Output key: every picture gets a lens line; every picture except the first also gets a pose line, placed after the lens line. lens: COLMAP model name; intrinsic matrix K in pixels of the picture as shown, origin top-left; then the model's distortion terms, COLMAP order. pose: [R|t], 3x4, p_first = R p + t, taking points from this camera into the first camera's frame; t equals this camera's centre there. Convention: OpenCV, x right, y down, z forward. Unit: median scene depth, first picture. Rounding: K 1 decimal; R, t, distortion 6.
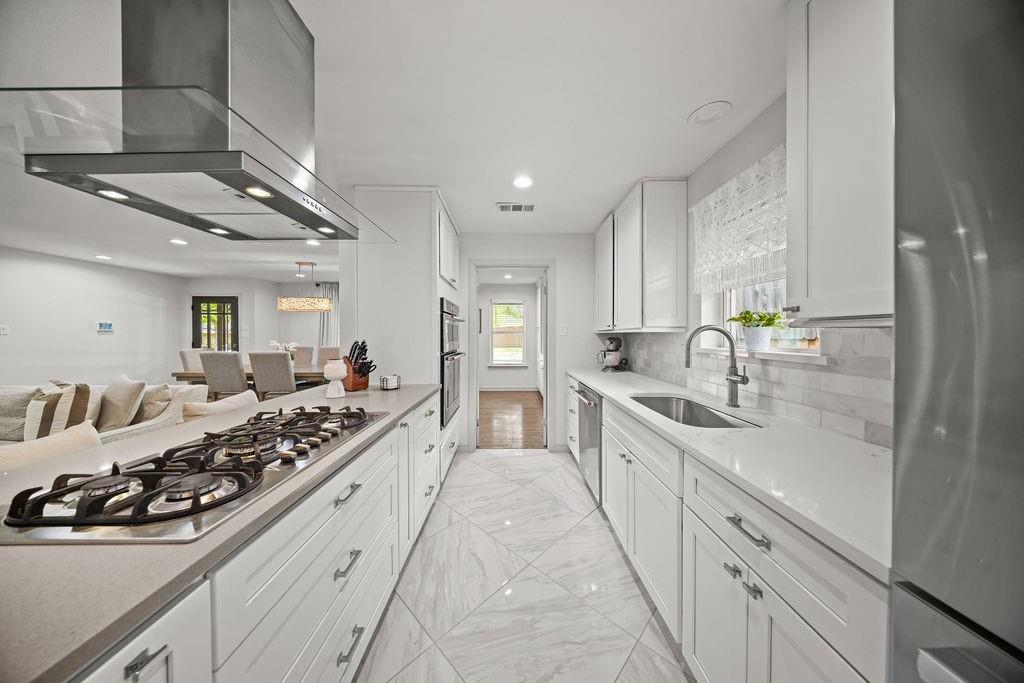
lens RADIAL K [[303.4, 0, 514.4], [0, 303.4, 335.9], [0, 0, 1]] dist [0.001675, -0.000541]
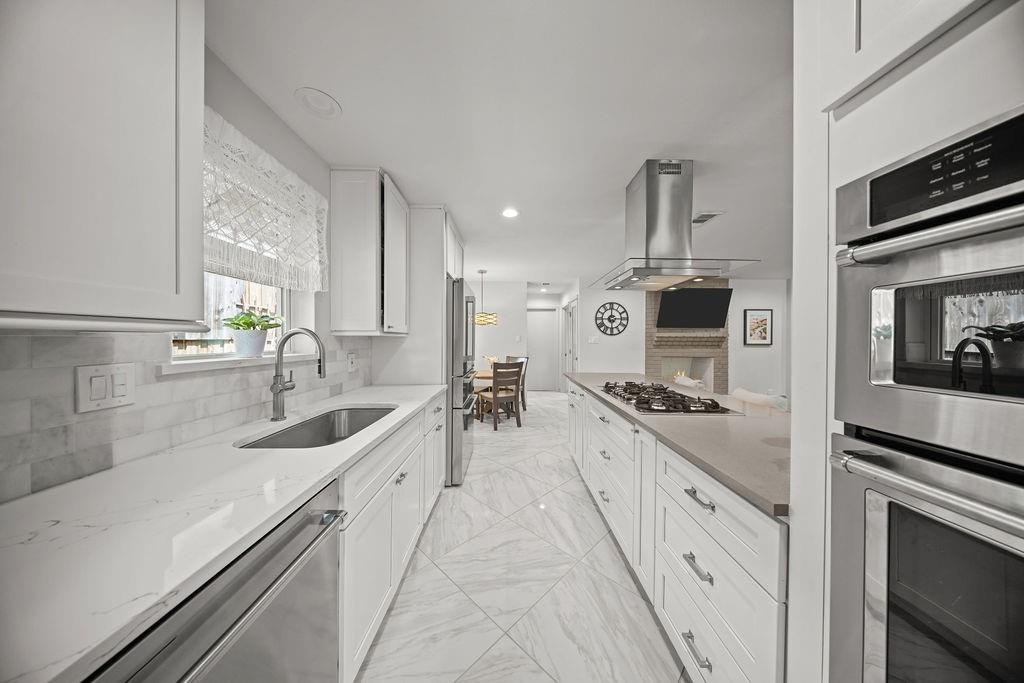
lens RADIAL K [[300.9, 0, 520.8], [0, 300.9, 340.9], [0, 0, 1]] dist [0.000649, -0.000727]
pose [[-0.999742, -0.003493, -0.022455, 0.020816], [-0.003637, 0.999973, 0.006371, -0.004647], [0.022433, 0.006451, -0.999728, 1.184645]]
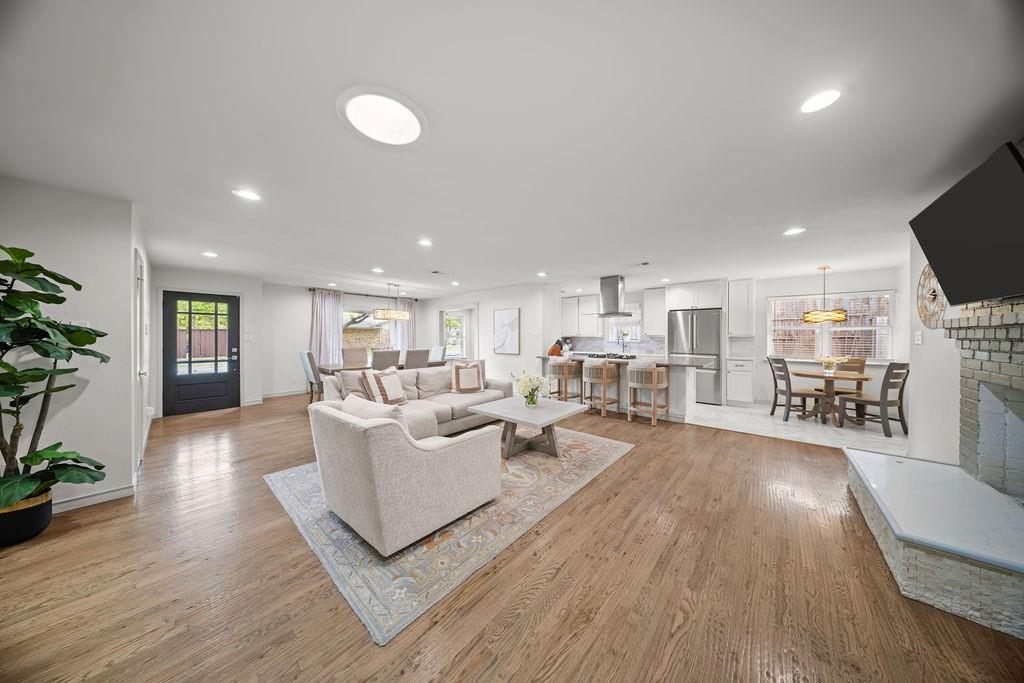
lens RADIAL K [[300.9, 0, 513.0], [0, 300.9, 338.4], [0, 0, 1]] dist [0.000649, -0.000727]
pose [[0.663841, -0.002038, 0.747871, -2.541280], [0.004579, 0.999989, -0.001340, 0.005317], [-0.747860, 0.004315, 0.663843, -0.540948]]
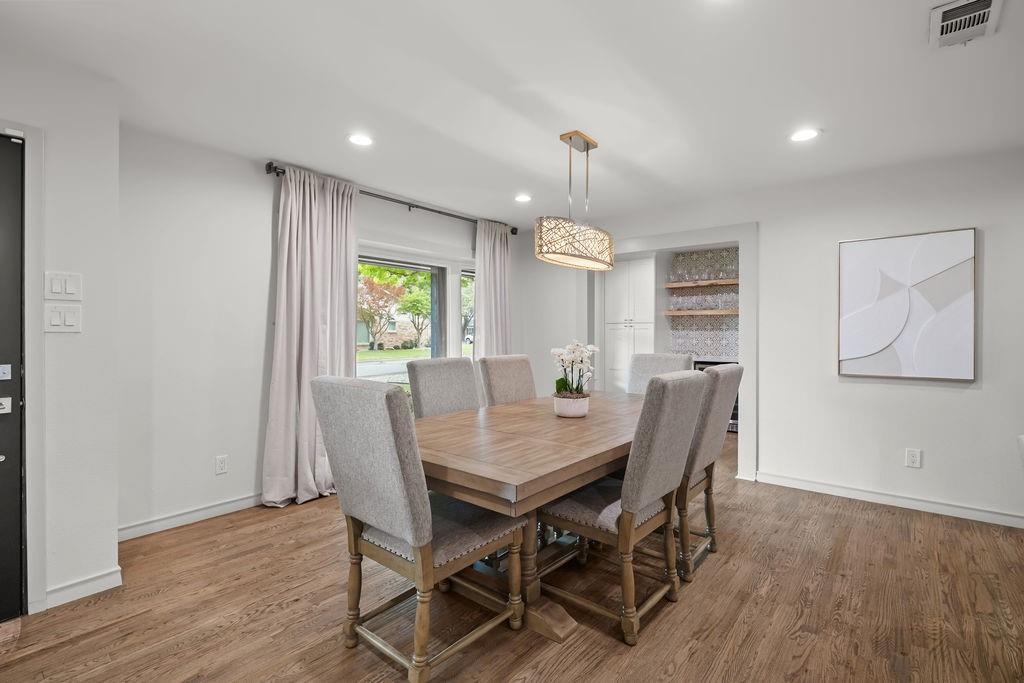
lens RADIAL K [[480.9, 0, 513.0], [0, 480.9, 335.9], [0, 0, 1]] dist [-0.004009, -0.001471]
pose [[0.642160, -0.001346, 0.766570, -2.311054], [0.000869, 0.999999, 0.001027, 0.017781], [-0.766570, 0.000007, 0.642160, 1.271930]]
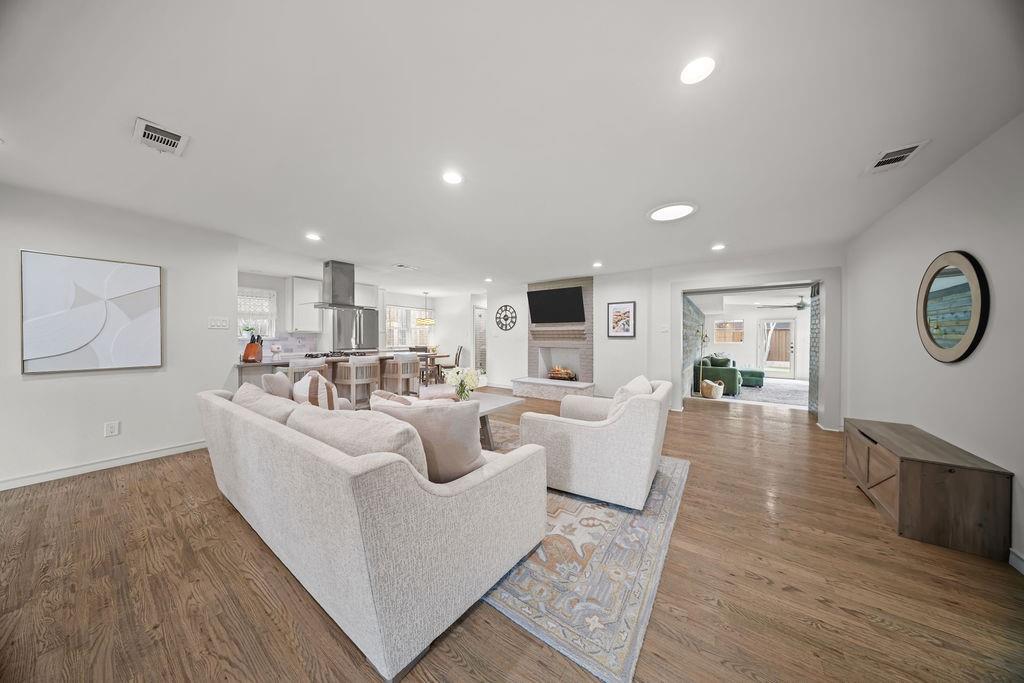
lens RADIAL K [[300.9, 0, 511.9], [0, 300.9, 339.5], [0, 0, 1]] dist [0.000649, -0.000727]
pose [[-0.813405, -0.004280, 0.581682, -2.431210], [0.003047, 0.999928, 0.011619, 0.020709], [-0.581690, 0.011223, -0.813333, 1.316073]]
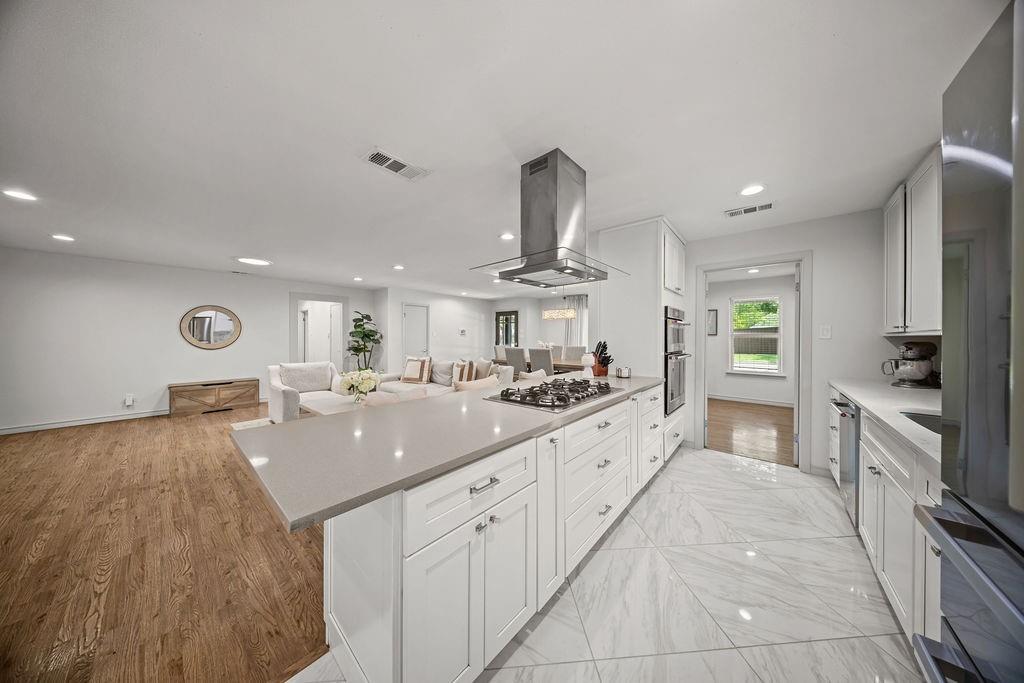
lens RADIAL K [[303.4, 0, 511.4], [0, 303.4, 335.5], [0, 0, 1]] dist [0.001675, -0.000541]
pose [[0.749040, 0.001654, -0.662523, 0.092642], [-0.007391, 0.999956, -0.005860, 0.000415], [0.662484, 0.009286, 0.749019, -0.286586]]
